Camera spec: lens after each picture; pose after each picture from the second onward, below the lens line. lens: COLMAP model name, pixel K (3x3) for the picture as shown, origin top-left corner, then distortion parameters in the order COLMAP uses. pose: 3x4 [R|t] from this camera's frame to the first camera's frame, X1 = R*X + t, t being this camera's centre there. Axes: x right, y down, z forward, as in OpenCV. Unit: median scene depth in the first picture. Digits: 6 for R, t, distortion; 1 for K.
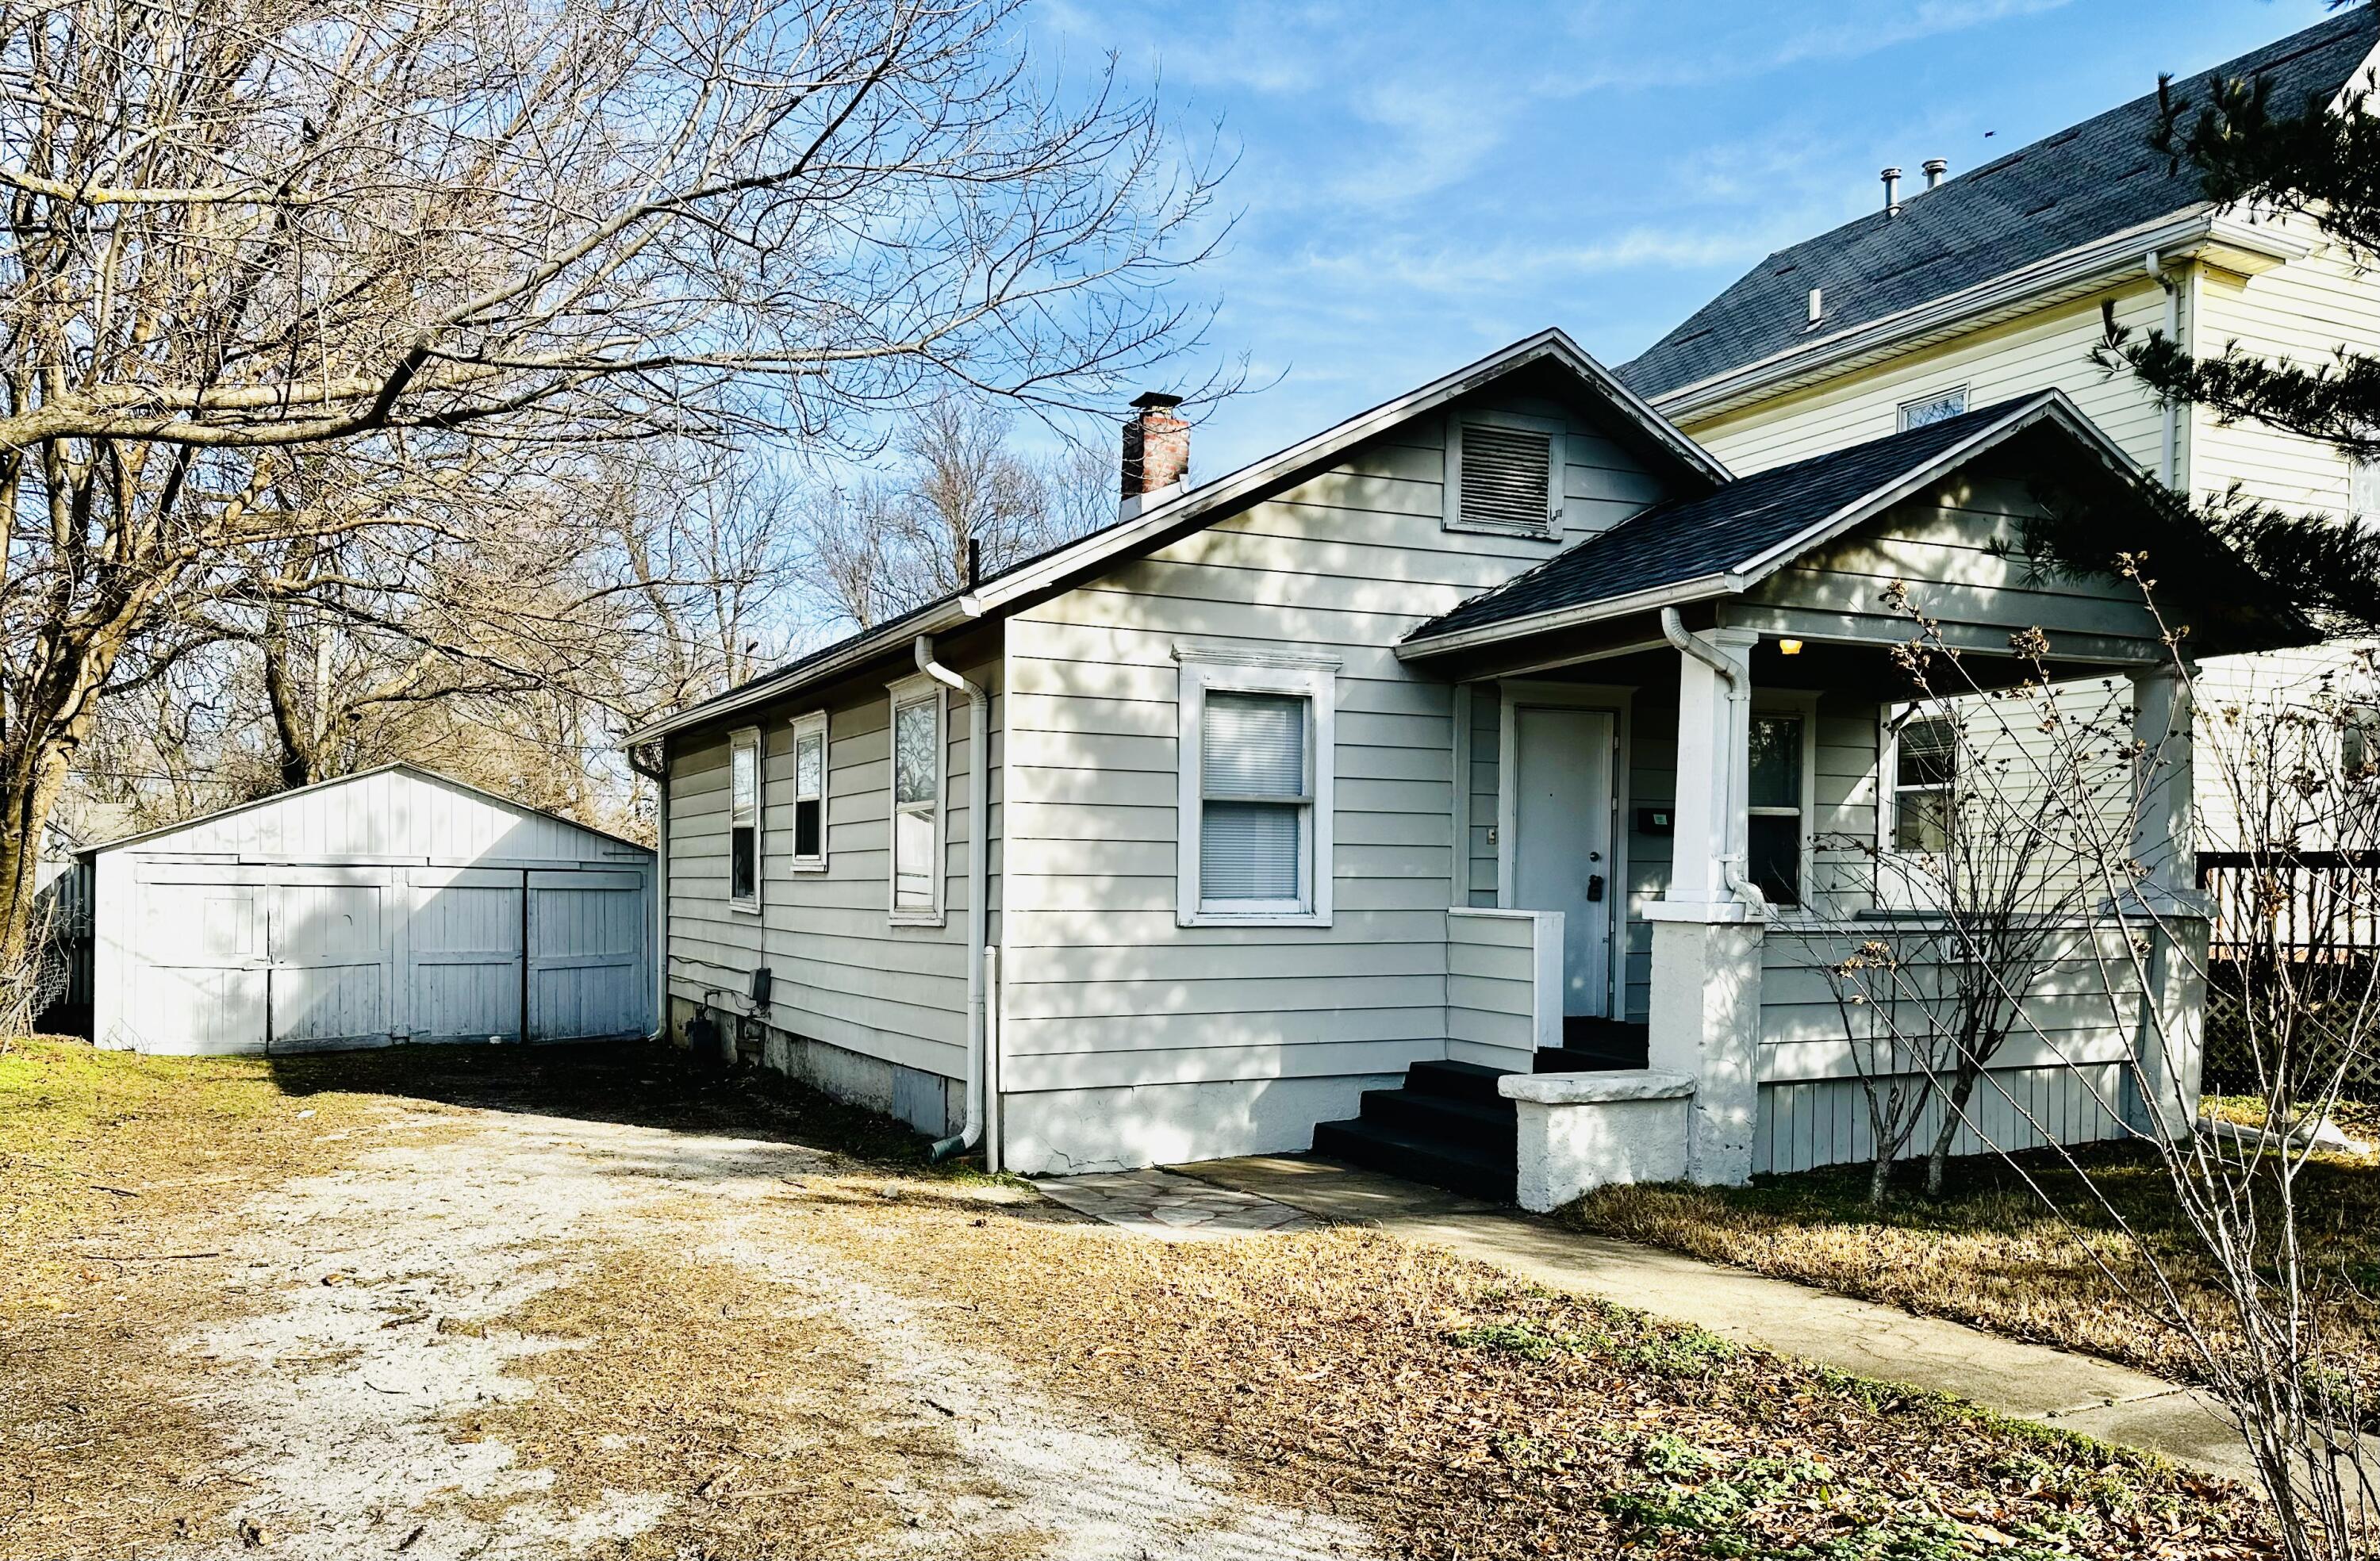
lens RADIAL K [[1722.3, 0, 1047.5], [0, 1722.3, 972.4], [0, 0, 1]] dist [-0.009046, -0.008953]
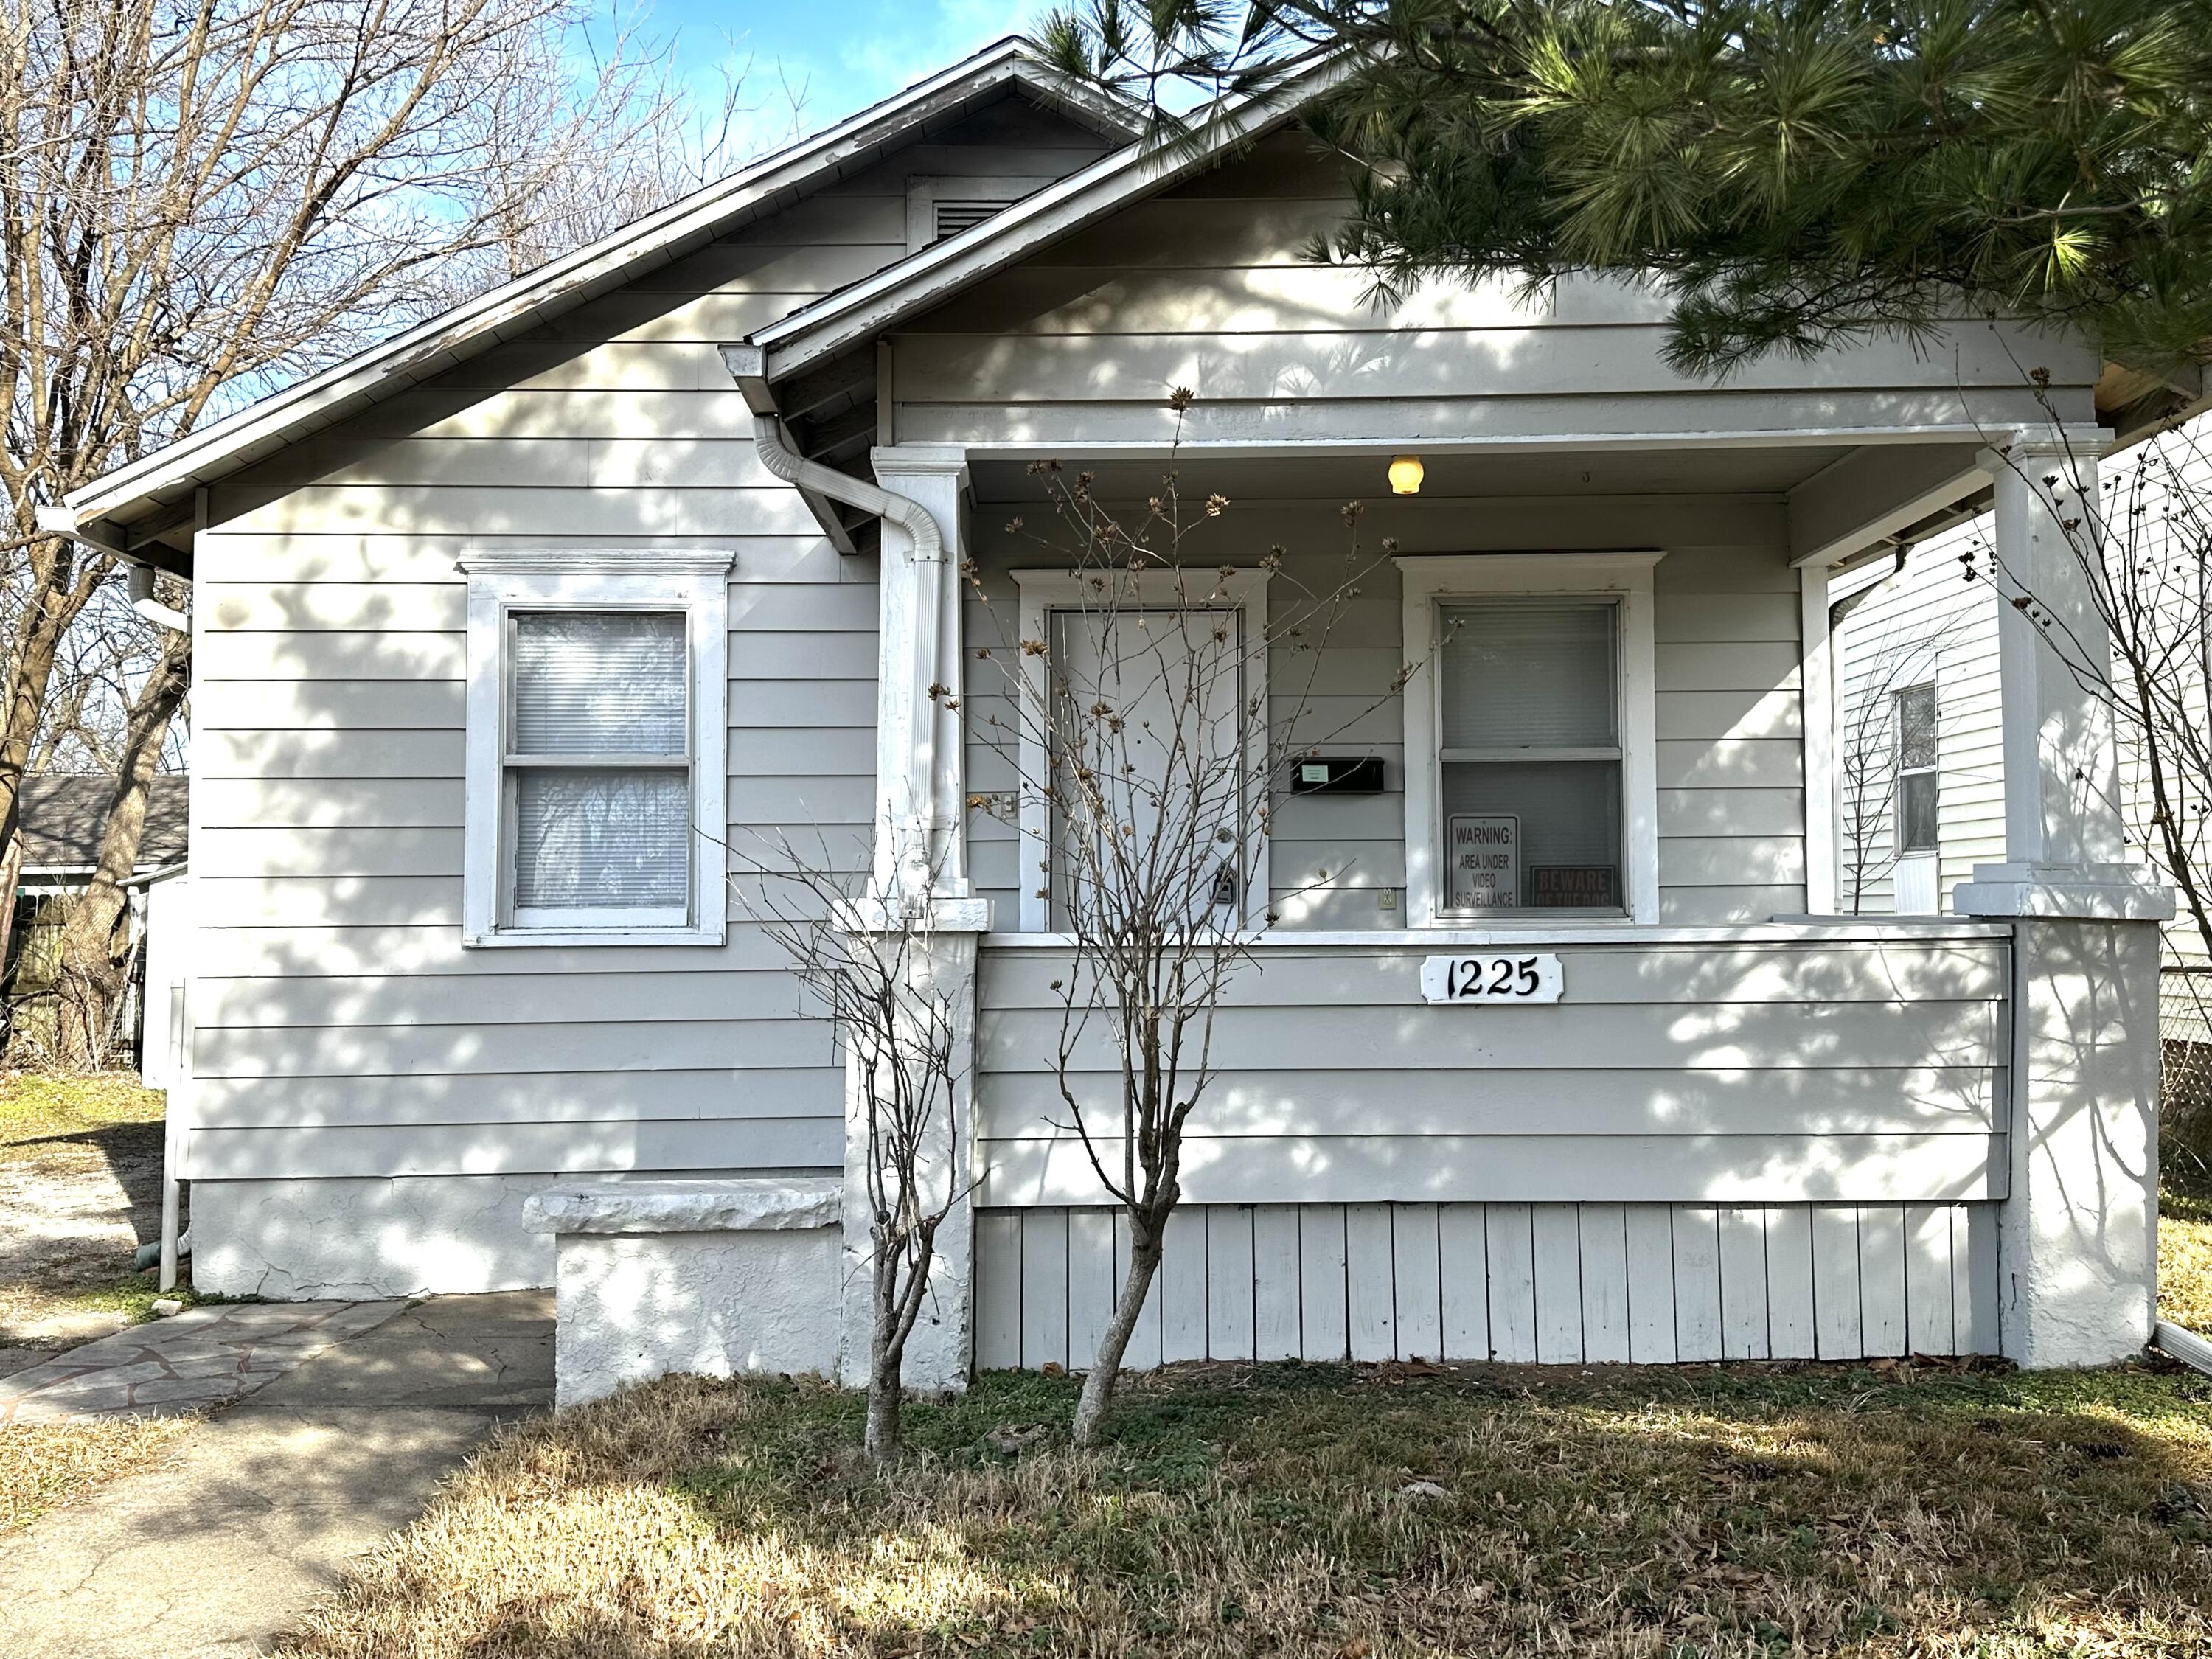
lens RADIAL K [[2001.0, 0, 1105.3], [0, 2001.0, 819.7], [0, 0, 1]] dist [0.055904, -0.009237]
pose [[0.926264, -0.029513, -0.375718, 0.629047], [-0.007094, 0.995387, -0.095677, -0.002187], [0.376808, 0.091287, 0.921782, 0.340169]]
